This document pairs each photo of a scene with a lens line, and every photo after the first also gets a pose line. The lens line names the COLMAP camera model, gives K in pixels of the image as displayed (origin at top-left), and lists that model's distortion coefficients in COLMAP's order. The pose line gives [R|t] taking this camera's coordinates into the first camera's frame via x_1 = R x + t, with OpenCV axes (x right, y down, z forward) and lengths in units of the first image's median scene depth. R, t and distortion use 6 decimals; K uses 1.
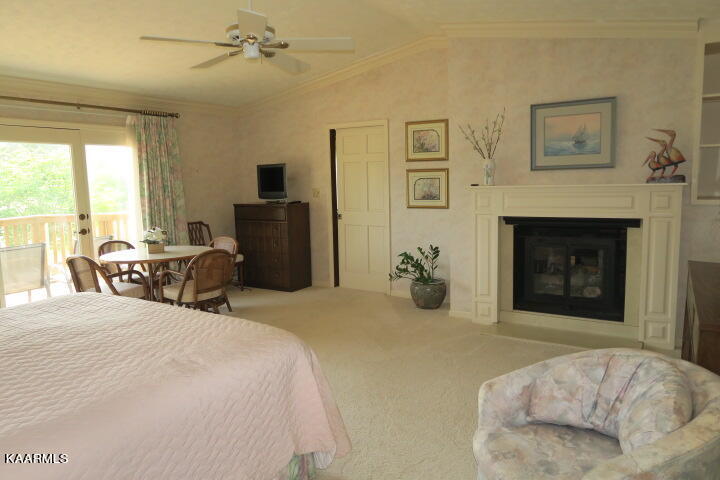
lens RADIAL K [[494.5, 0, 360.0], [0, 494.5, 240.0], [0, 0, 1]] dist [-0.038237, 0.007484]
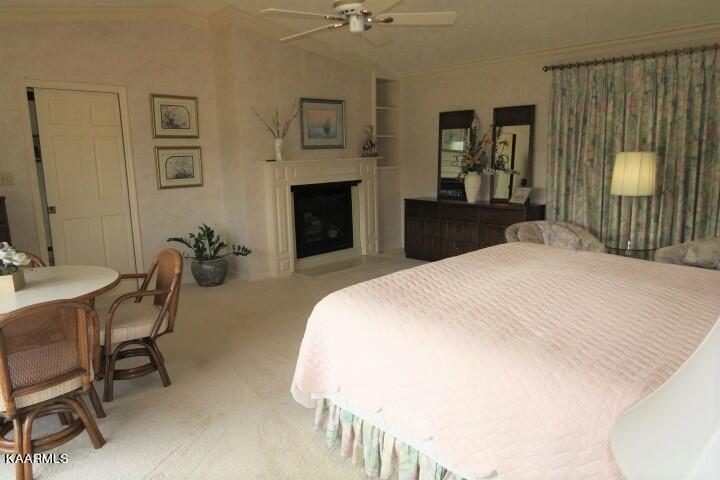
lens RADIAL K [[494.5, 0, 360.0], [0, 494.5, 240.0], [0, 0, 1]] dist [-0.038237, 0.007484]
pose [[0.233458, -0.155796, 0.959805, -0.732828], [0.131789, 0.983042, 0.127512, -0.041124], [-0.963395, 0.096723, 0.250031, 0.444604]]
